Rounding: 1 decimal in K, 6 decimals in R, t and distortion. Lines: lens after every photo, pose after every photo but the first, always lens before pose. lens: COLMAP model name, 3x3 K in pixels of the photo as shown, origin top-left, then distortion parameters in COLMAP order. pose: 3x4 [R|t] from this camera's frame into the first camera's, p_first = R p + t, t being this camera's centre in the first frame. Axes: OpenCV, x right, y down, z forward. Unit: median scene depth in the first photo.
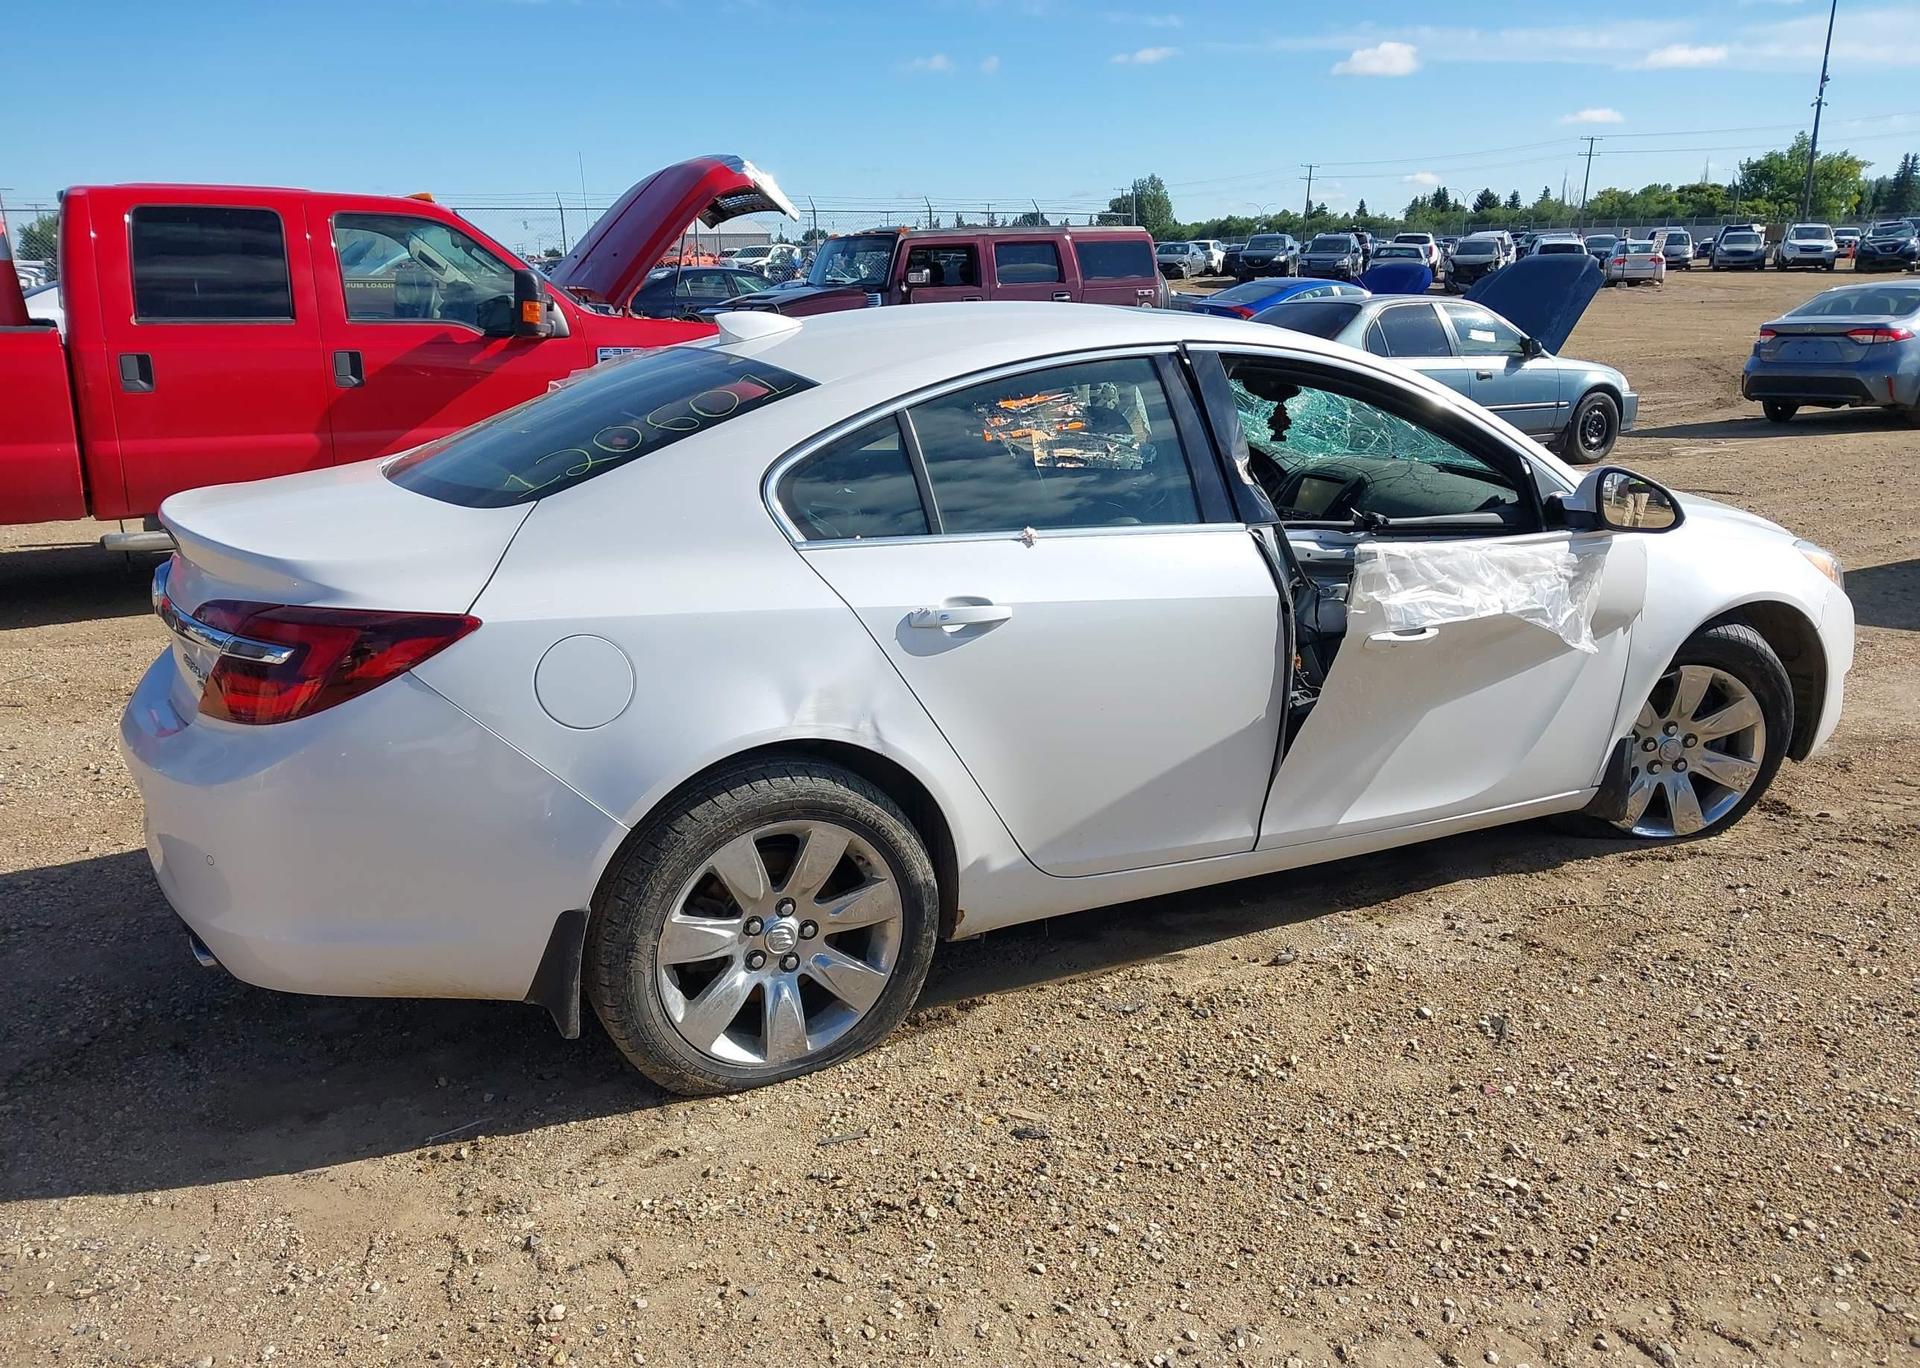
lens RADIAL K [[1555.3, 0, 982.9], [0, 1555.3, 696.9], [0, 0, 1]] dist [0.037246, -0.048862]
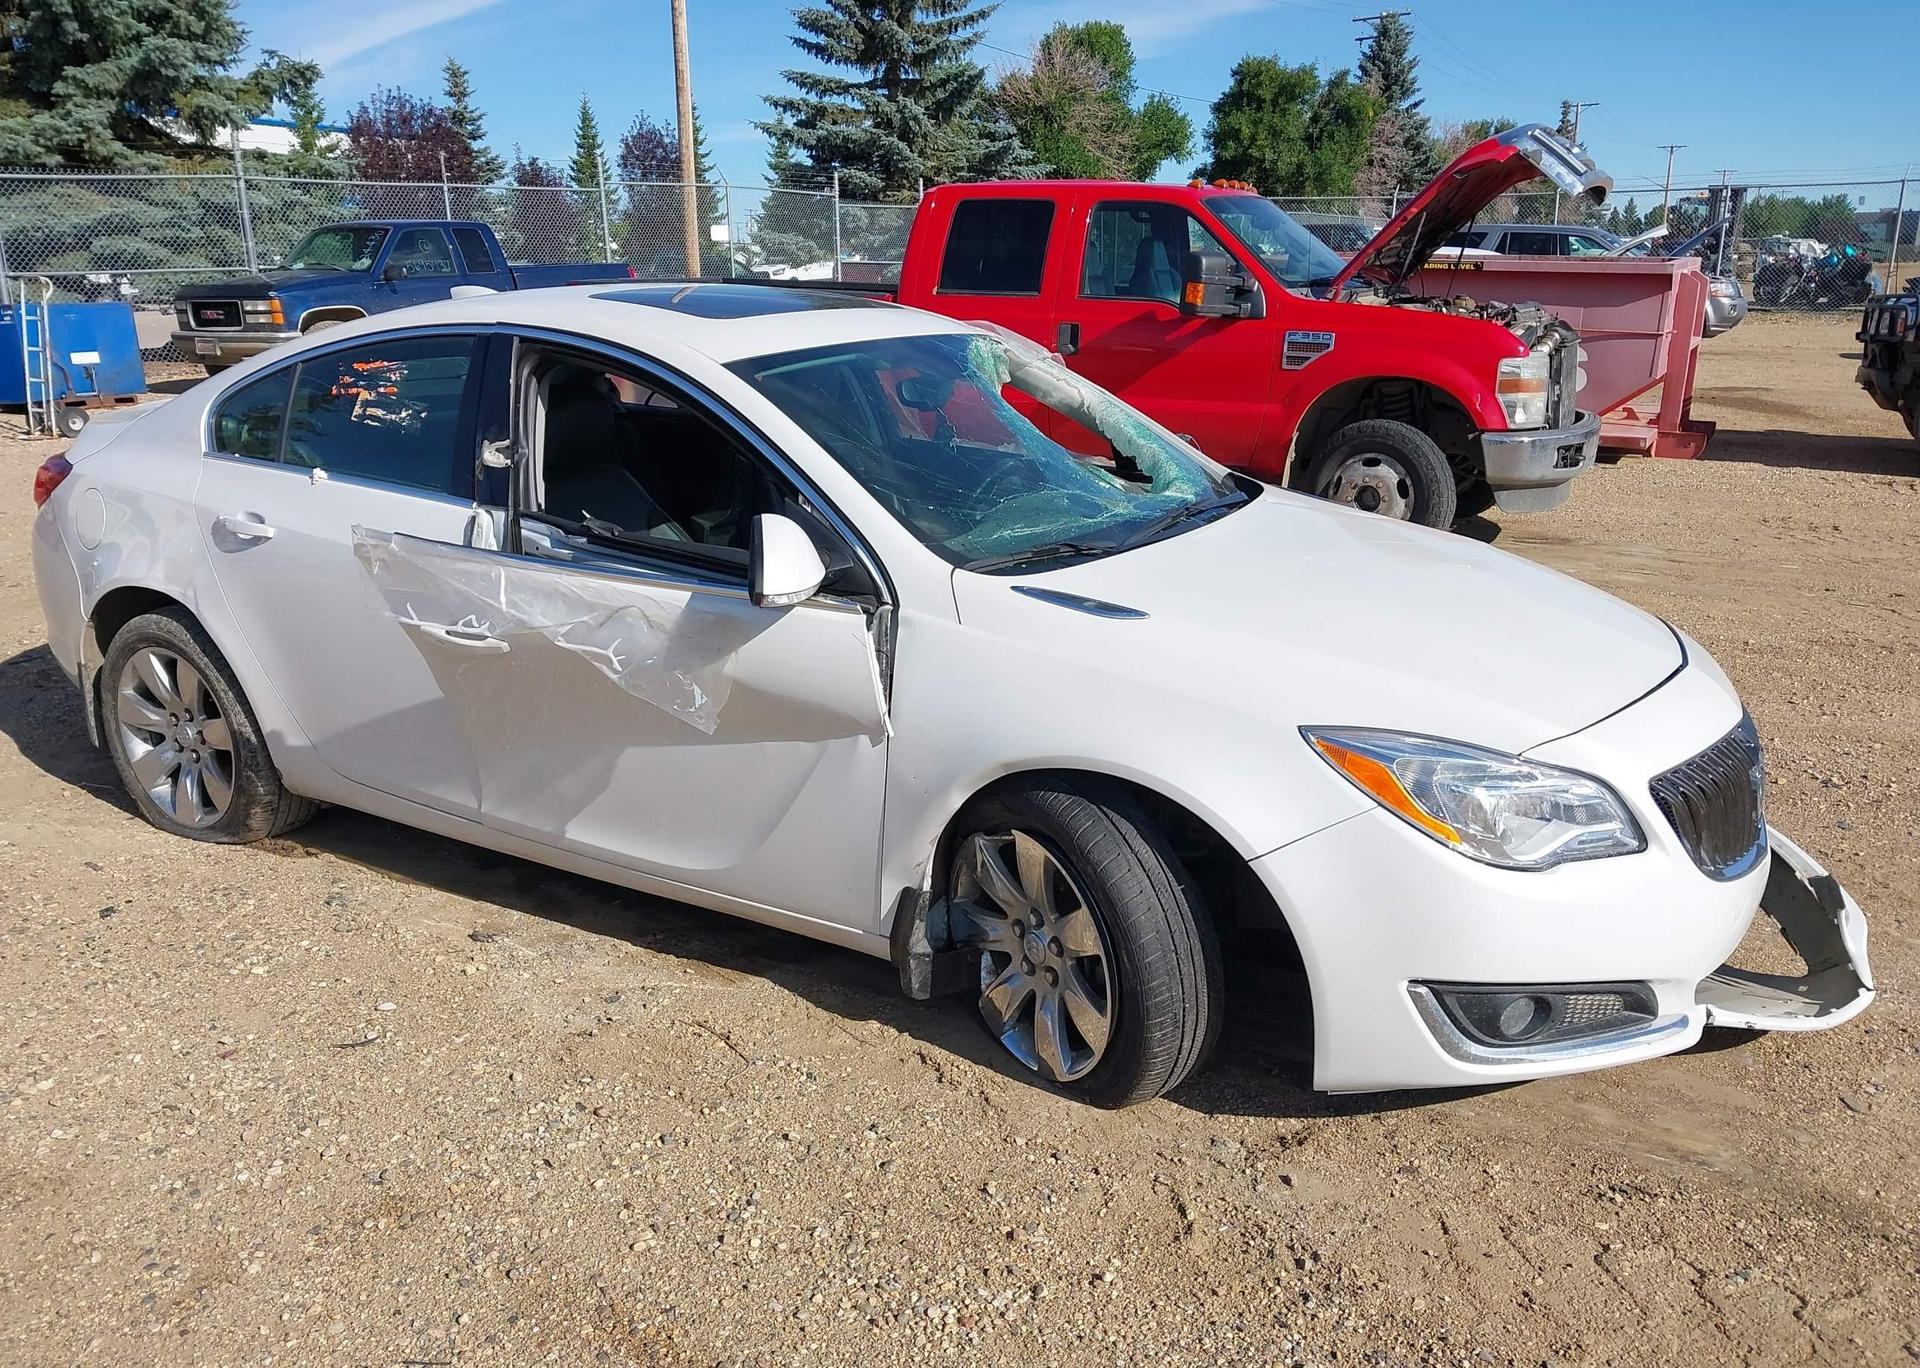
lens RADIAL K [[1532.9, 0, 976.8], [0, 1532.9, 729.3], [0, 0, 1]] dist [0.002083, -0.001766]
pose [[0.509409, 0.259163, -0.820571, 1.261385], [-0.230357, 0.959838, 0.160143, -0.216494], [0.829119, 0.107446, 0.548650, 0.780232]]
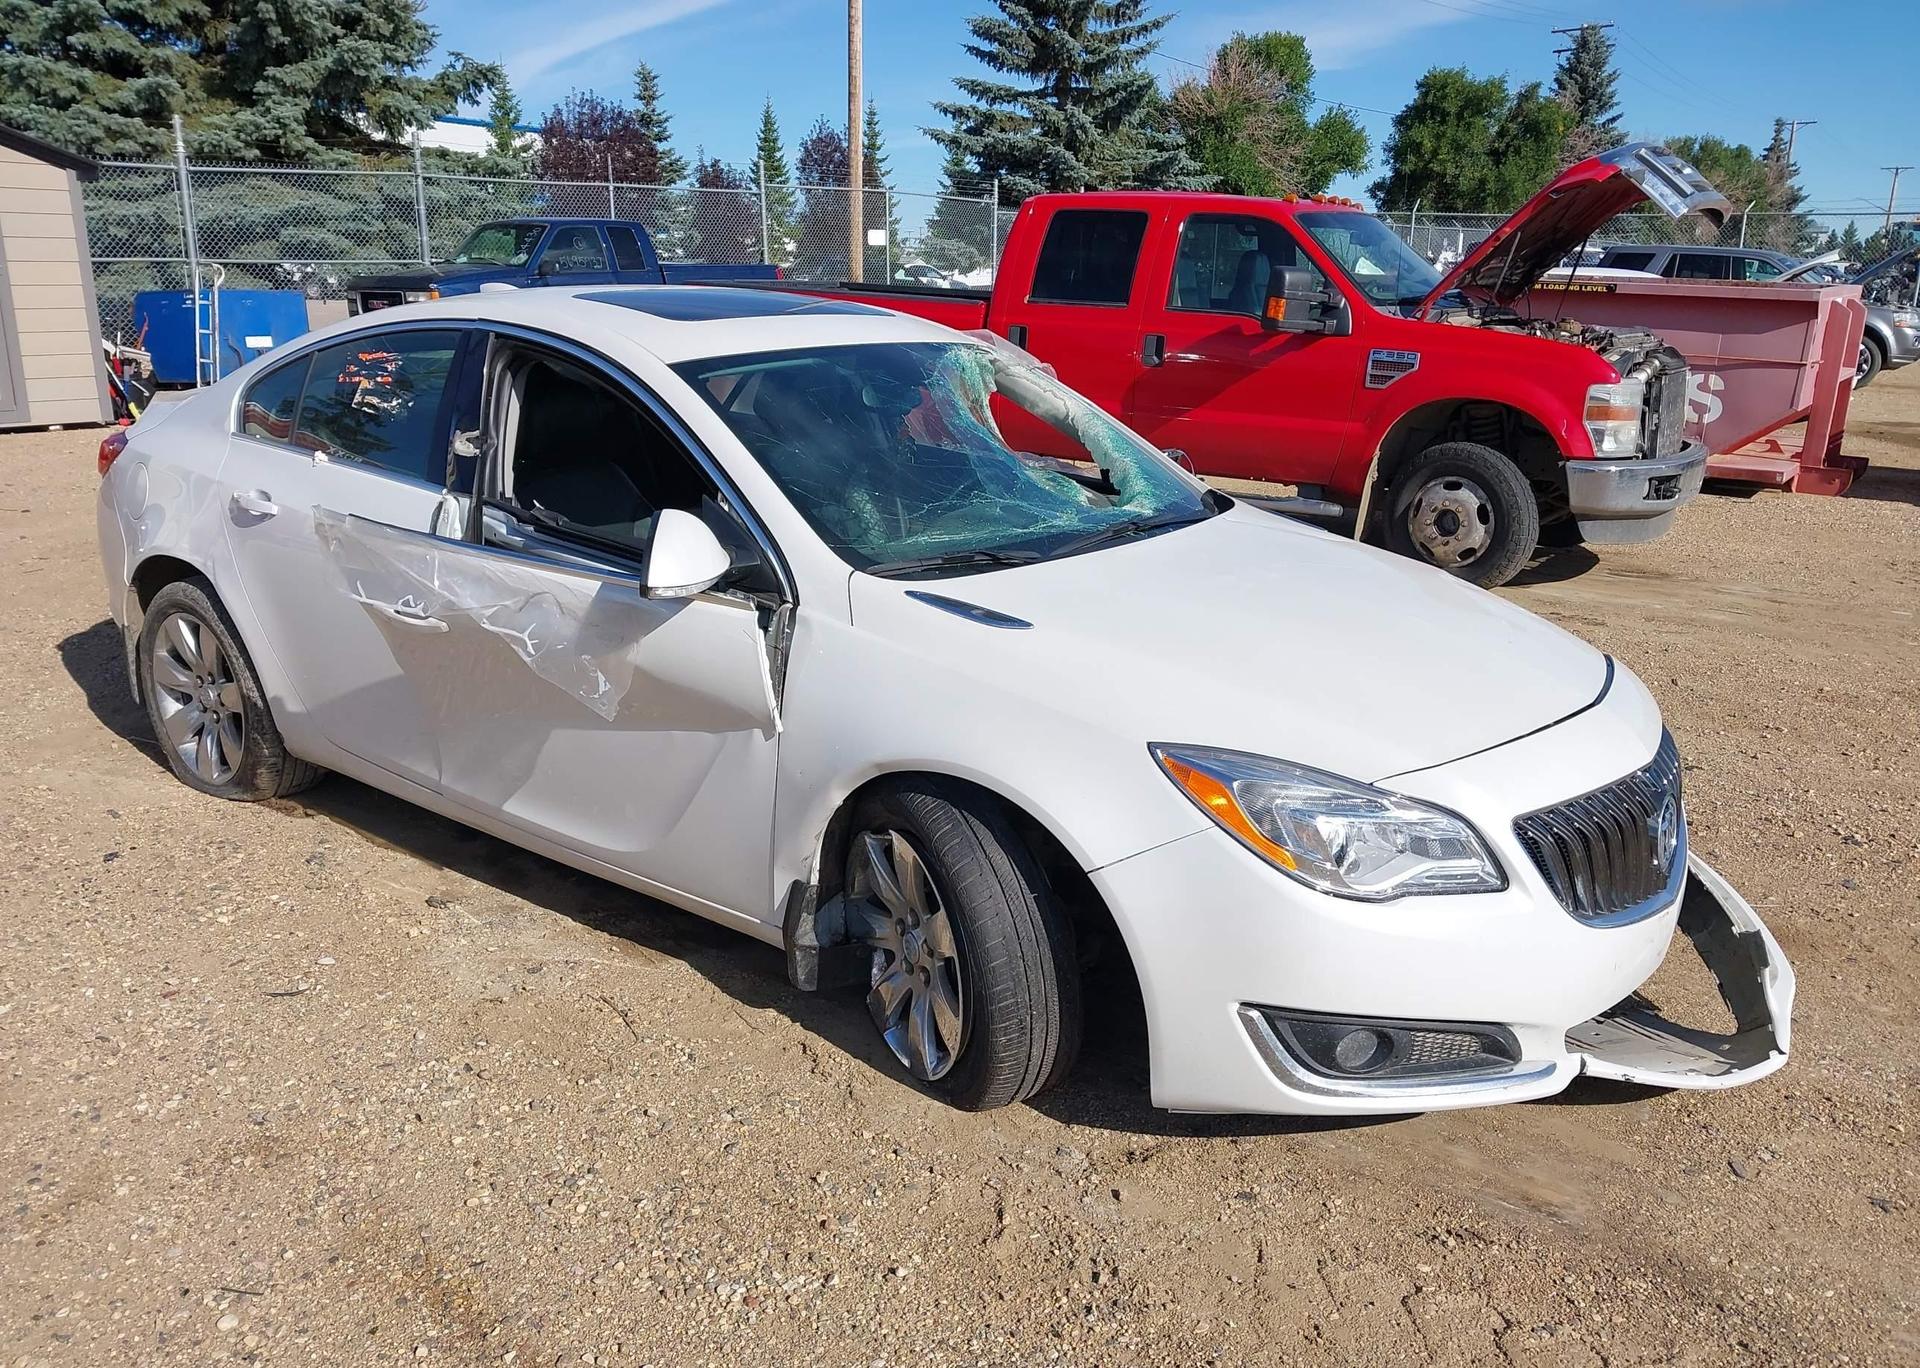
lens RADIAL K [[1532.9, 0, 976.8], [0, 1532.9, 729.3], [0, 0, 1]] dist [0.002083, -0.001766]
pose [[0.406110, 0.281038, -0.869536, 1.348504], [-0.265668, 0.946746, 0.181915, -0.257224], [0.874354, 0.157130, 0.459146, 0.910955]]
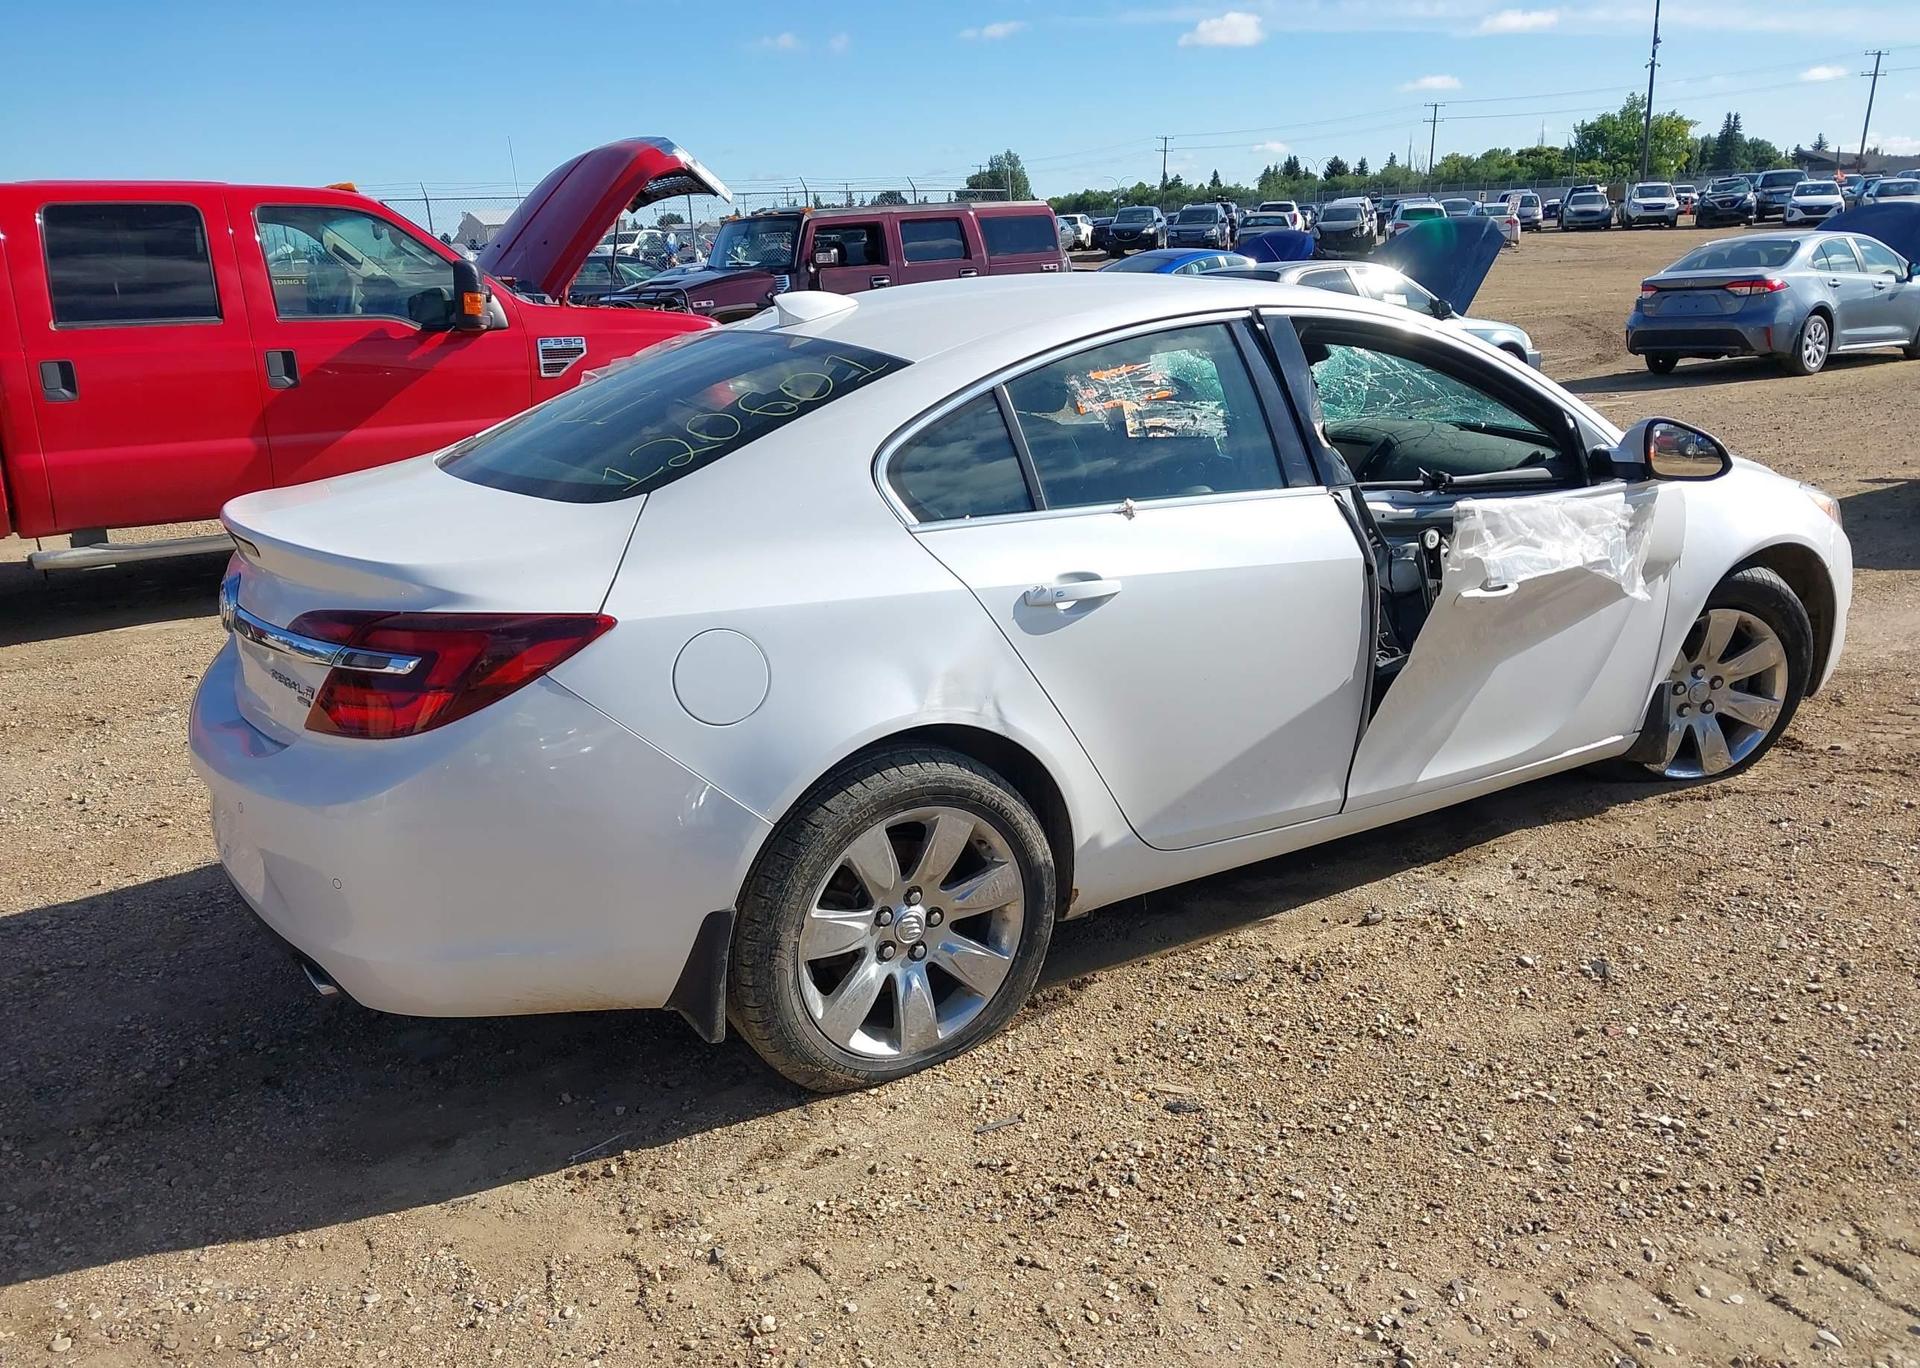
lens RADIAL K [[1555.3, 0, 982.9], [0, 1555.3, 696.9], [0, 0, 1]] dist [0.037246, -0.048862]
pose [[0.995529, -0.051626, 0.079097, -0.143438], [0.050635, 0.998612, 0.014481, -0.002547], [-0.079735, -0.010412, 0.996762, 0.016441]]
